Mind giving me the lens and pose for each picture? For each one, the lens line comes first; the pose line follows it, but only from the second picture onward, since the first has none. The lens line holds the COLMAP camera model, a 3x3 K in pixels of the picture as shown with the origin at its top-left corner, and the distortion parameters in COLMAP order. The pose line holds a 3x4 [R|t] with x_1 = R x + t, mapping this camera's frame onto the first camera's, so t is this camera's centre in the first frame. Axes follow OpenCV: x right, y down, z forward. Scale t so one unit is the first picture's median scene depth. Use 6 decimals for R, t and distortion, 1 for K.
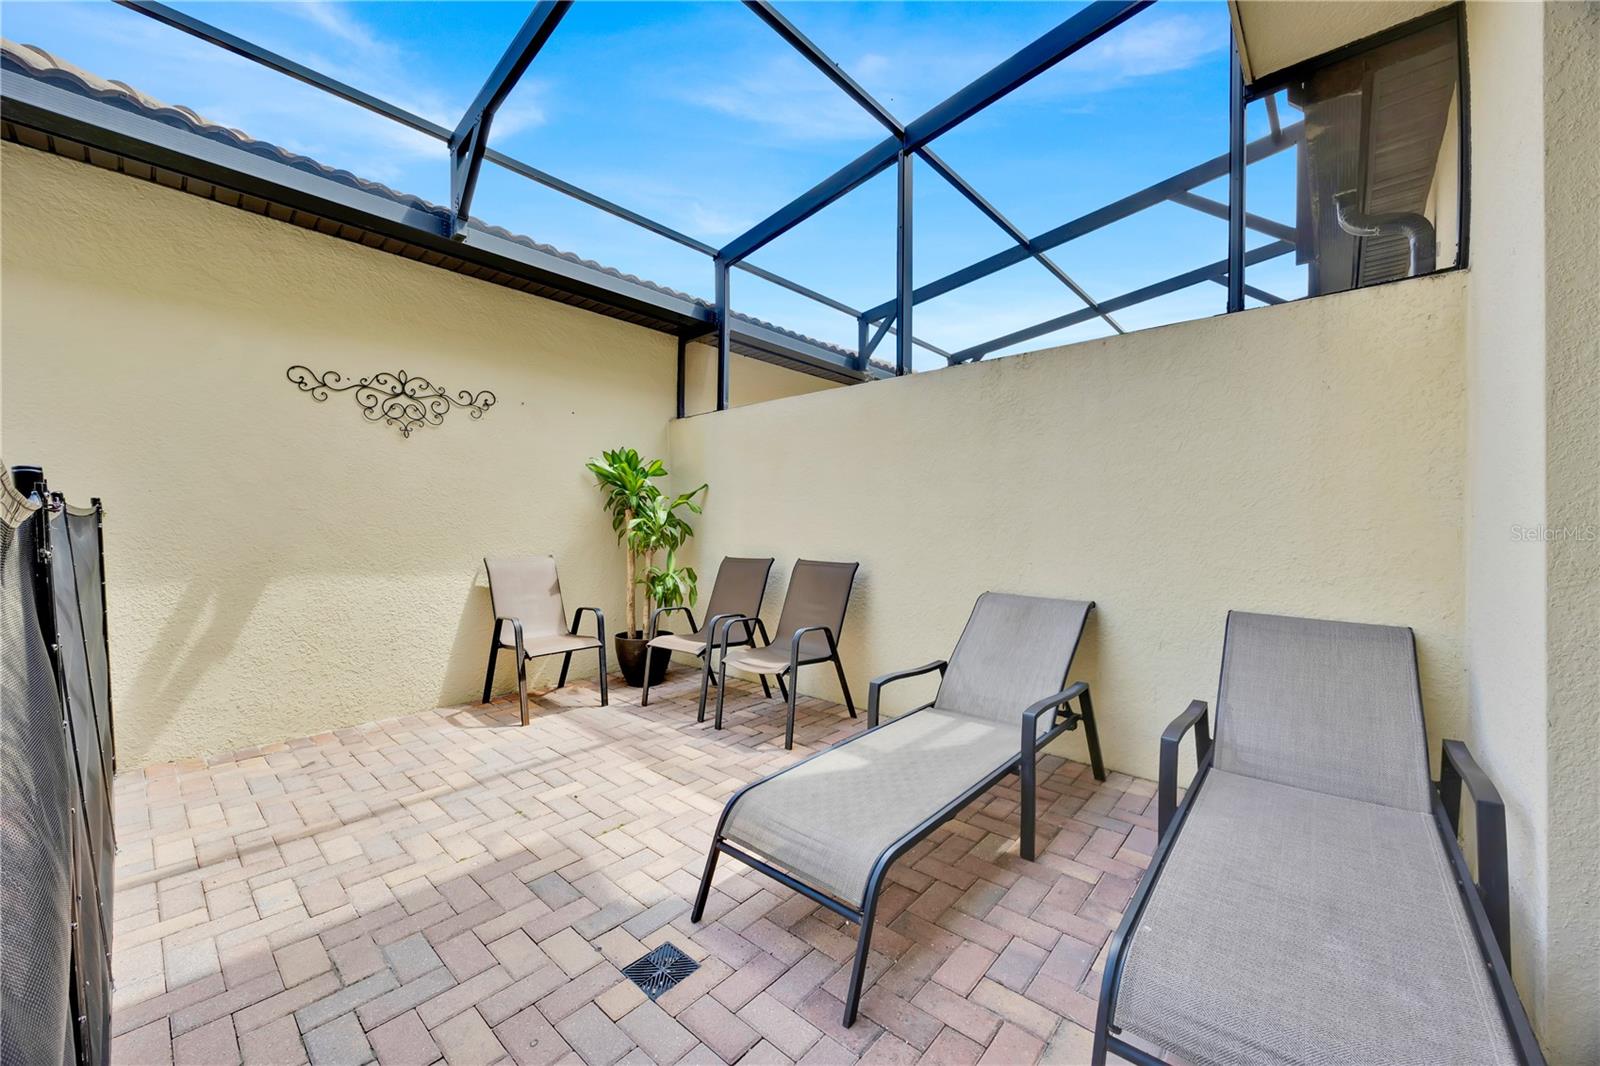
lens RADIAL K [[607.1, 0, 803.5], [0, 607.1, 530.8], [0, 0, 1]] dist [-0.004836, 0.000221]
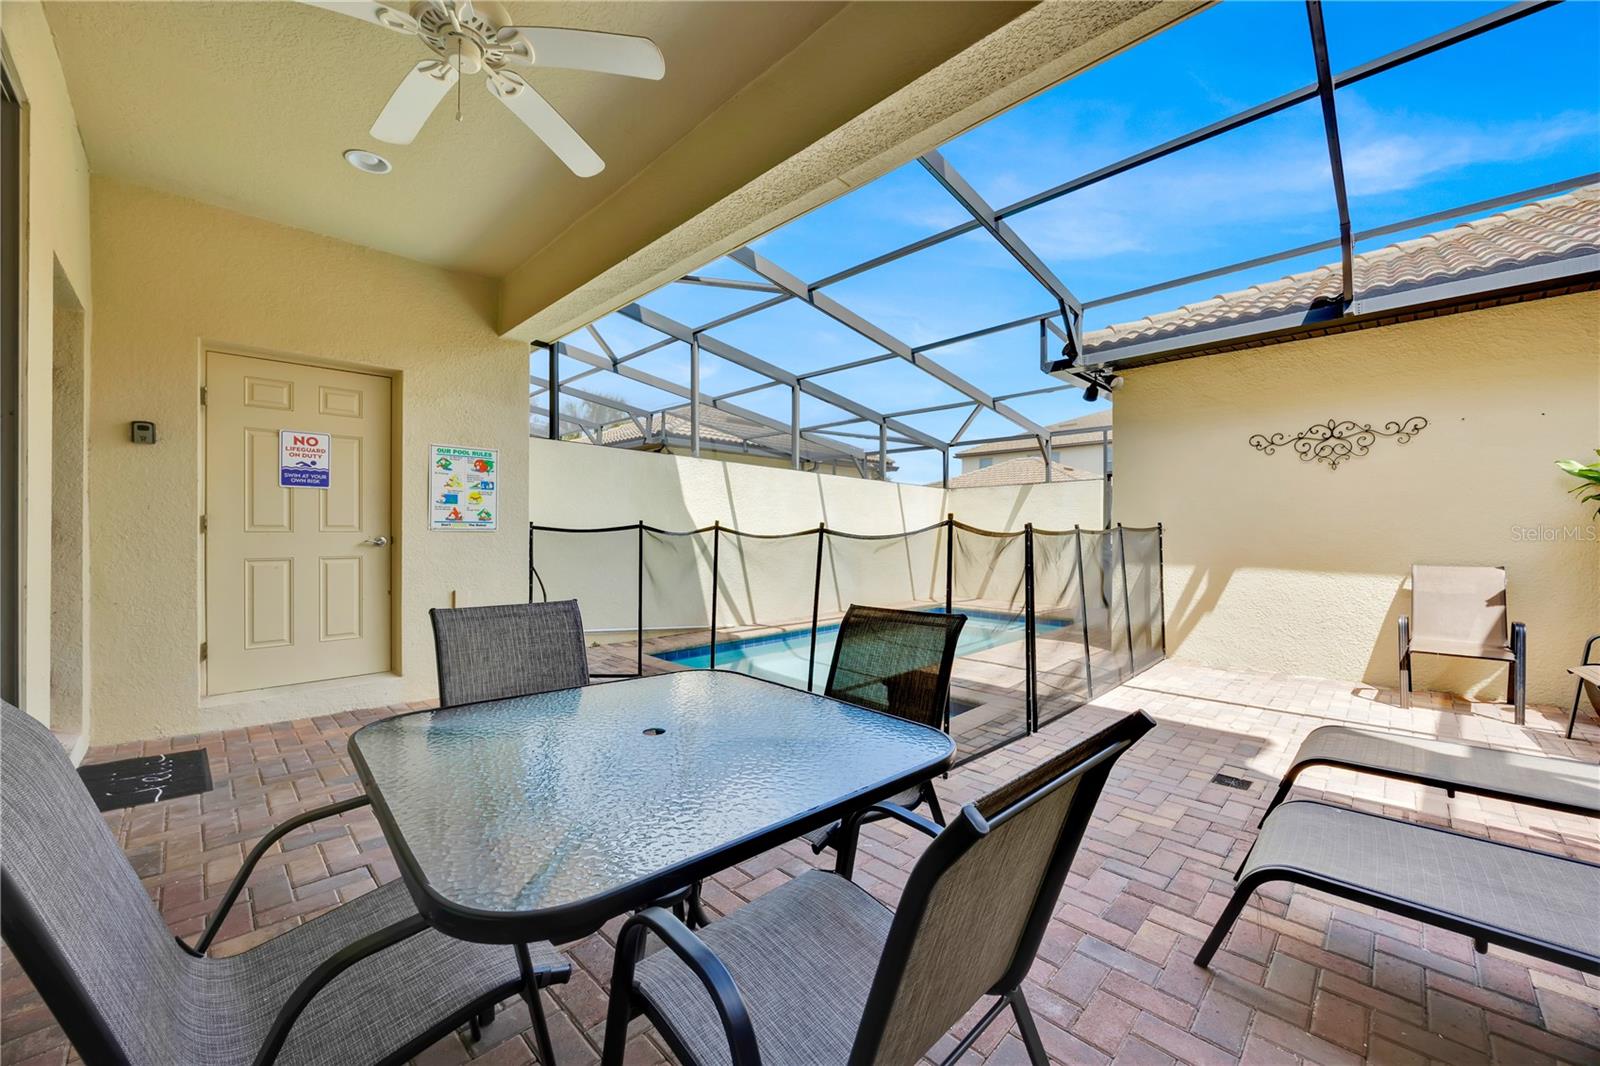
lens RADIAL K [[607.1, 0, 803.5], [0, 607.1, 530.8], [0, 0, 1]] dist [-0.004836, 0.000221]
pose [[-0.059741, -0.007177, -0.998188, 0.705287], [-0.012059, 0.999906, -0.006467, 0.002236], [0.998141, 0.011651, -0.059822, -0.073070]]
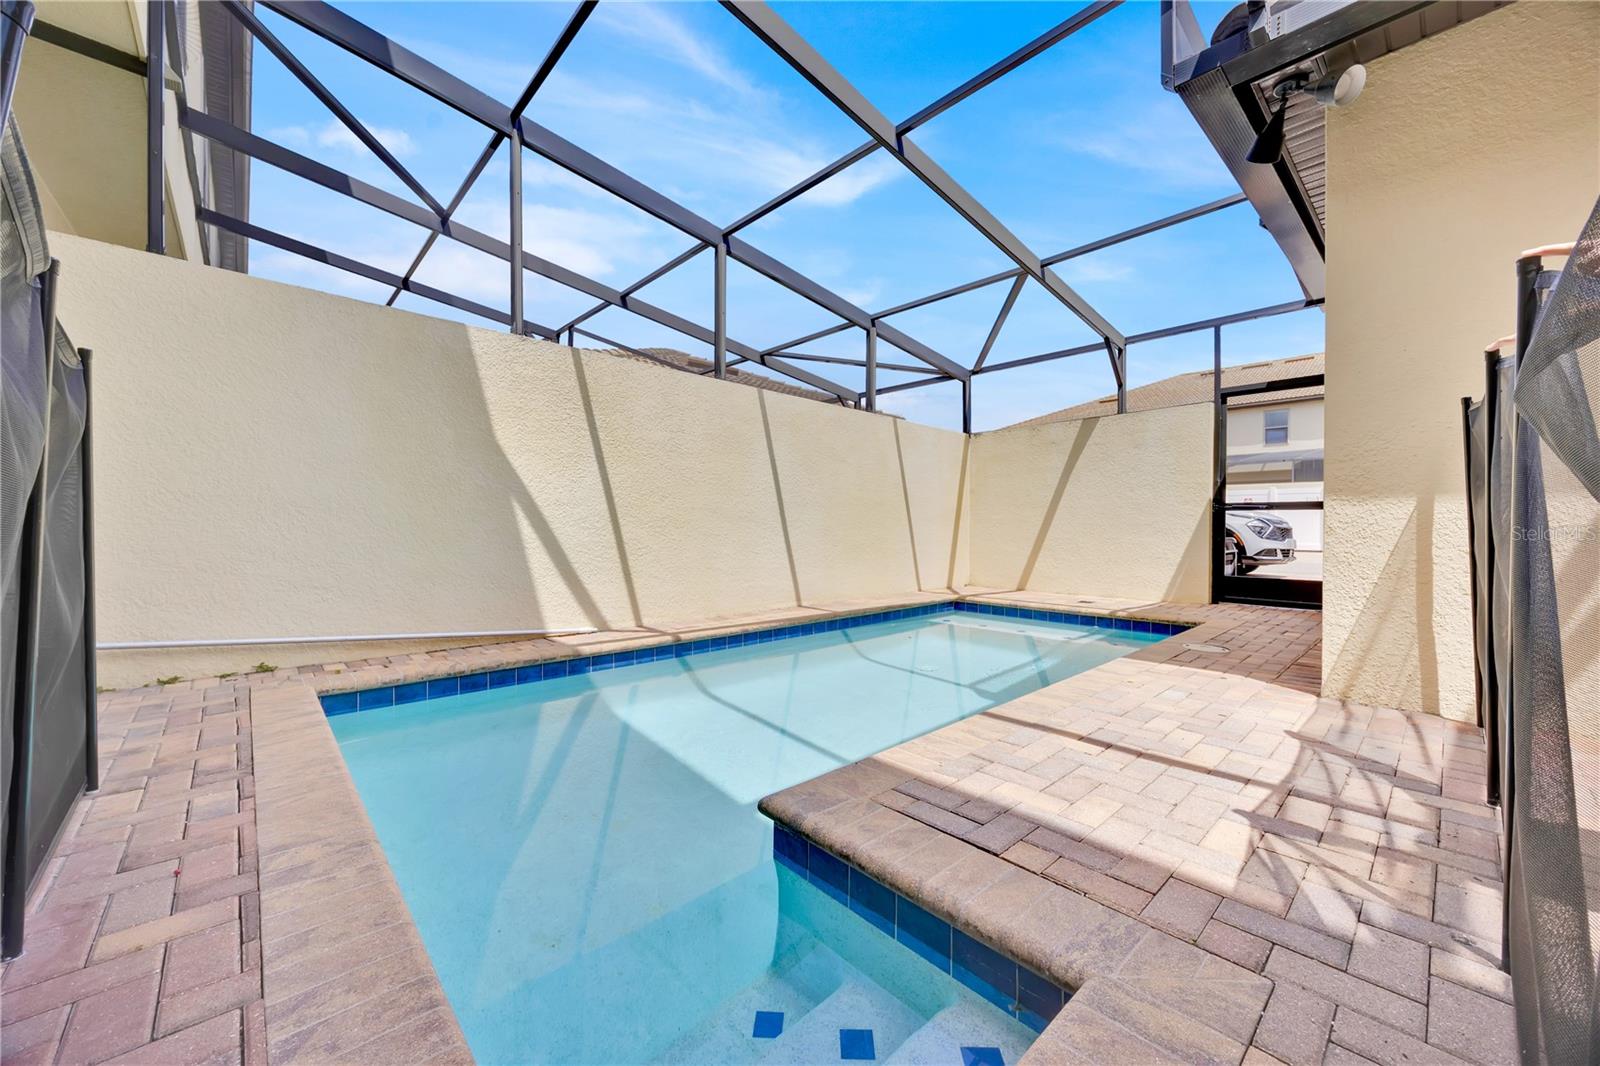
lens RADIAL K [[607.1, 0, 803.5], [0, 607.1, 530.8], [0, 0, 1]] dist [-0.004836, 0.000221]
pose [[-0.102177, -0.000612, -0.994766, -0.149048], [-0.010189, 0.999948, 0.000431, 0.107039], [0.994714, 0.010180, -0.102178, 0.097065]]
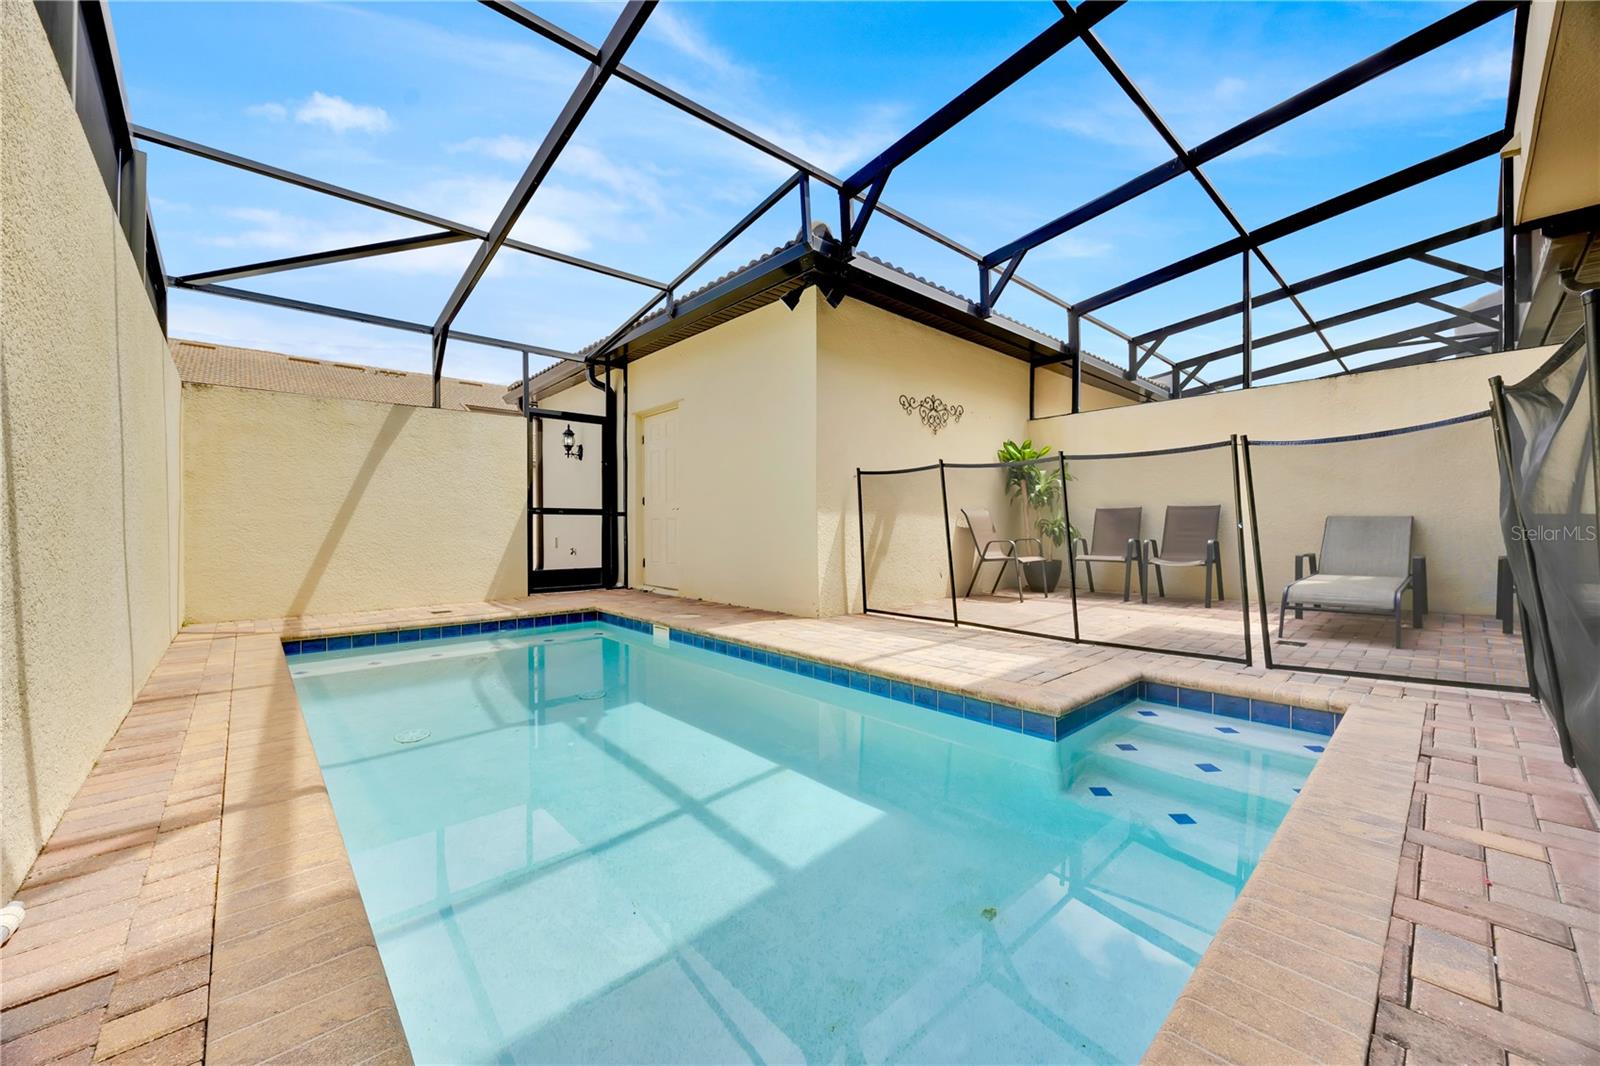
lens RADIAL K [[607.1, 0, 803.5], [0, 607.1, 530.8], [0, 0, 1]] dist [-0.004836, 0.000221]
pose [[0.994406, -0.012389, -0.104899, -0.817575], [0.012054, 0.999920, -0.003820, 0.111362], [0.104938, 0.002534, 0.994476, -0.690925]]
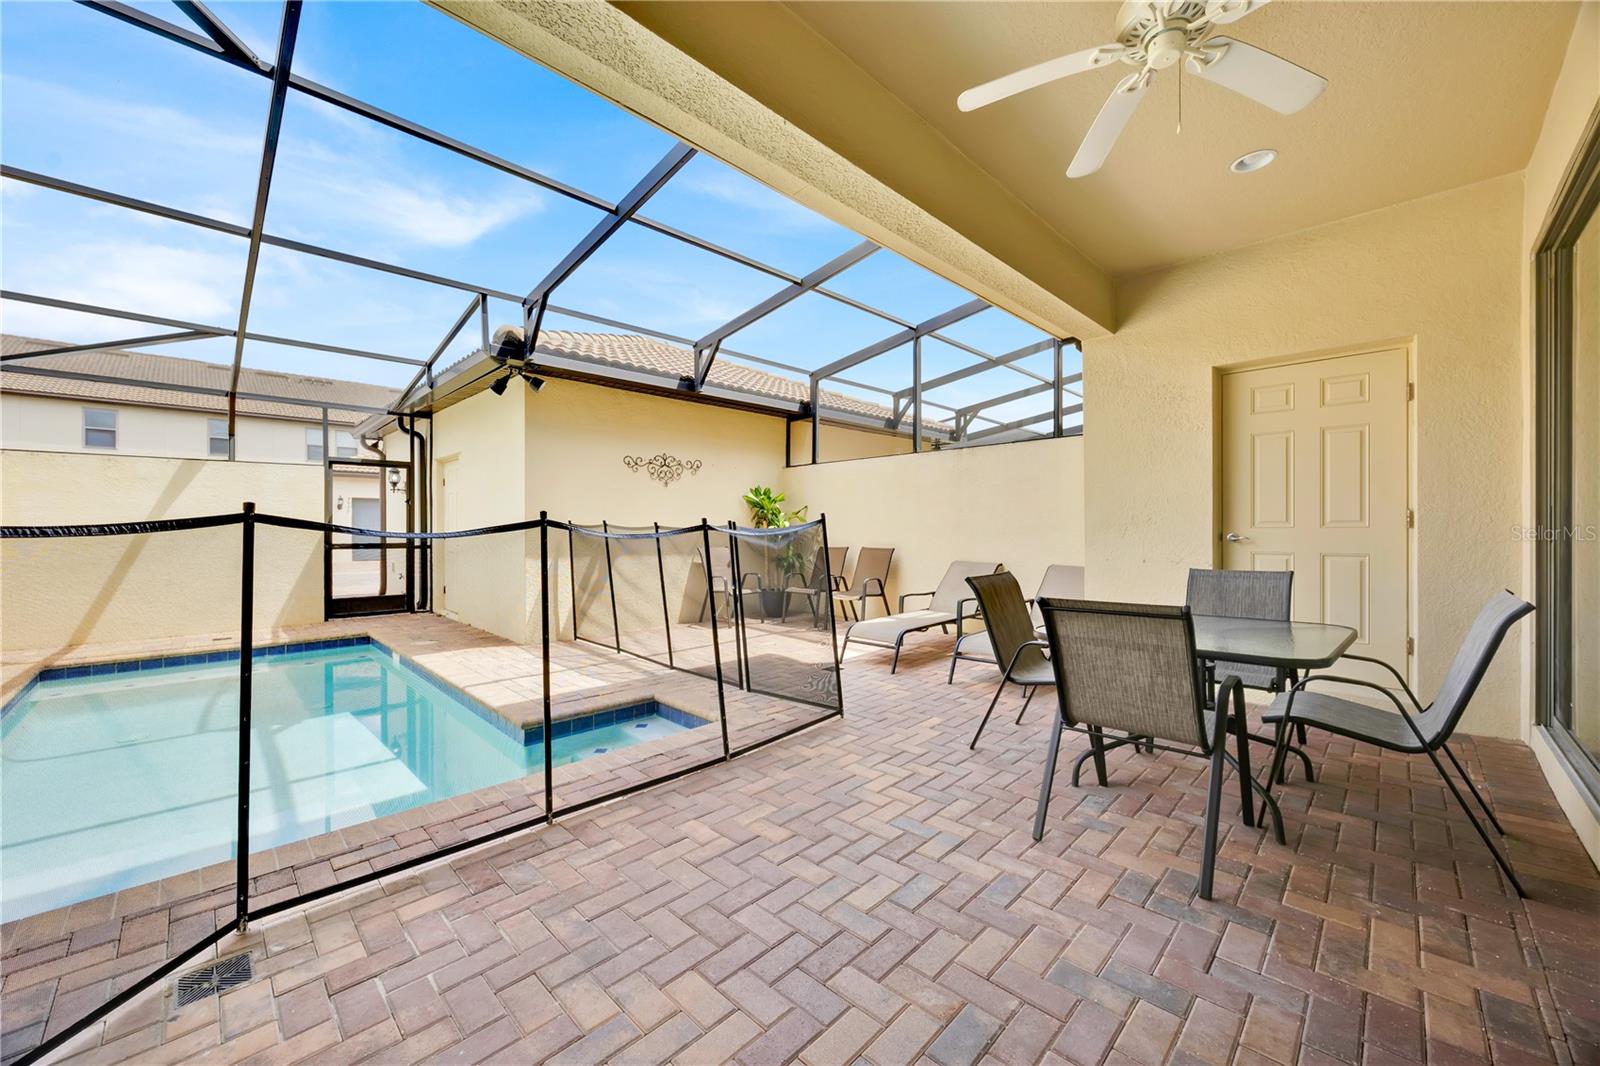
lens RADIAL K [[607.1, 0, 803.5], [0, 607.1, 530.8], [0, 0, 1]] dist [-0.004836, 0.000221]
pose [[0.998189, -0.008408, -0.059559, -0.082259], [0.008114, 0.999954, -0.005177, 0.005527], [0.059599, 0.004684, 0.998211, -0.942306]]
